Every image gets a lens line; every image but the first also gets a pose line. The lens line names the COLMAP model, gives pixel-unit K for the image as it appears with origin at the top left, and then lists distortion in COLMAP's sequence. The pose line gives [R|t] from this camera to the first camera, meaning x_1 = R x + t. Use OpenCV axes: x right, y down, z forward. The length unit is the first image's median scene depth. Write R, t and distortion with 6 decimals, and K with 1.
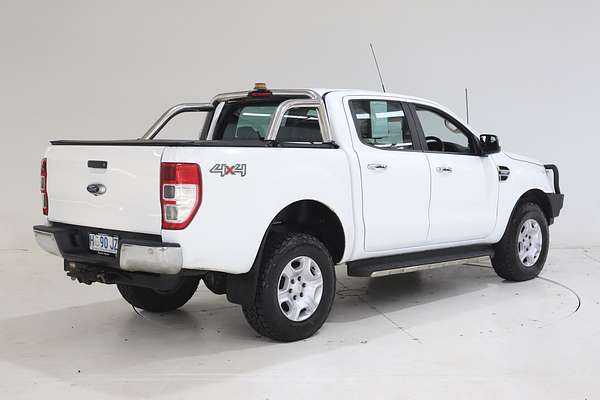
lens RADIAL K [[762.3, 0, 300.0], [0, 762.3, 200.0], [0, 0, 1]] dist [0.008025, 0.006591]
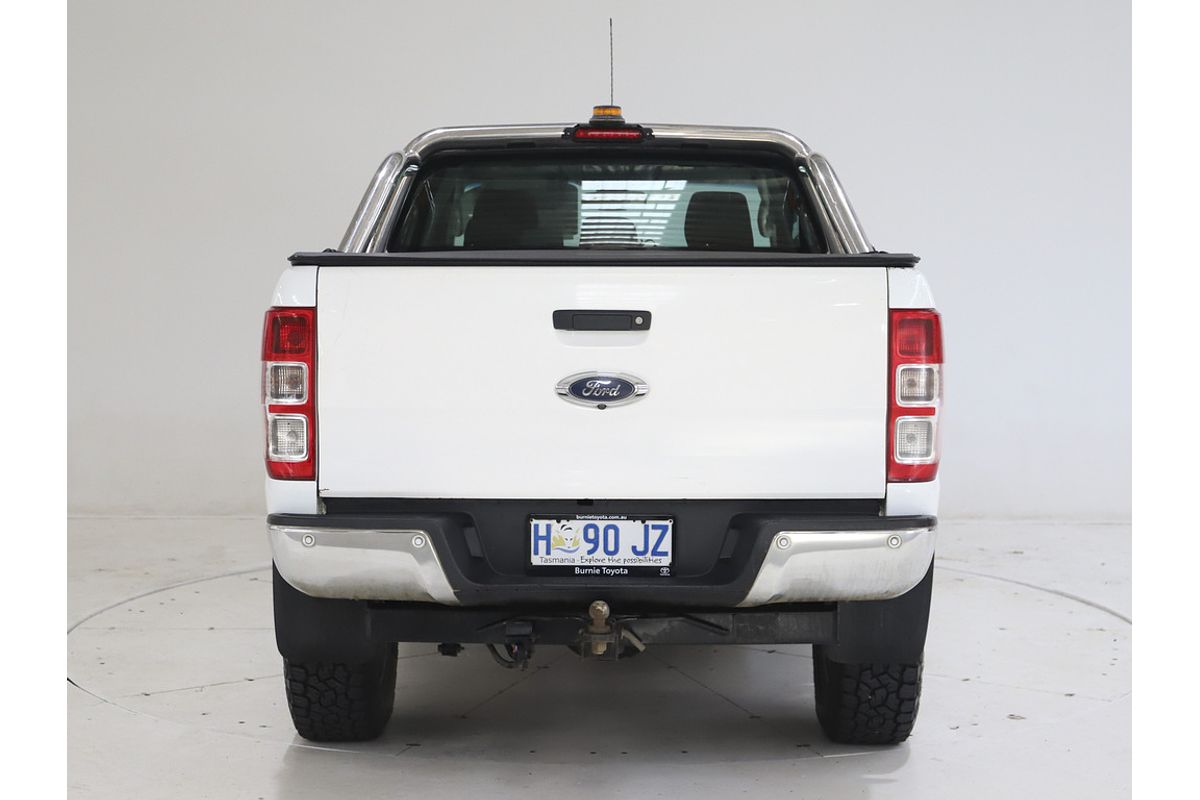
lens RADIAL K [[1688.5, 0, 600.0], [0, 1688.5, 400.0], [0, 0, 1]] dist [0.006967, 0.004933]
pose [[0.776817, -0.058680, 0.626986, -0.751044], [0.050487, 0.998247, 0.030875, -0.033754], [-0.627699, 0.007670, 0.778418, 0.391403]]
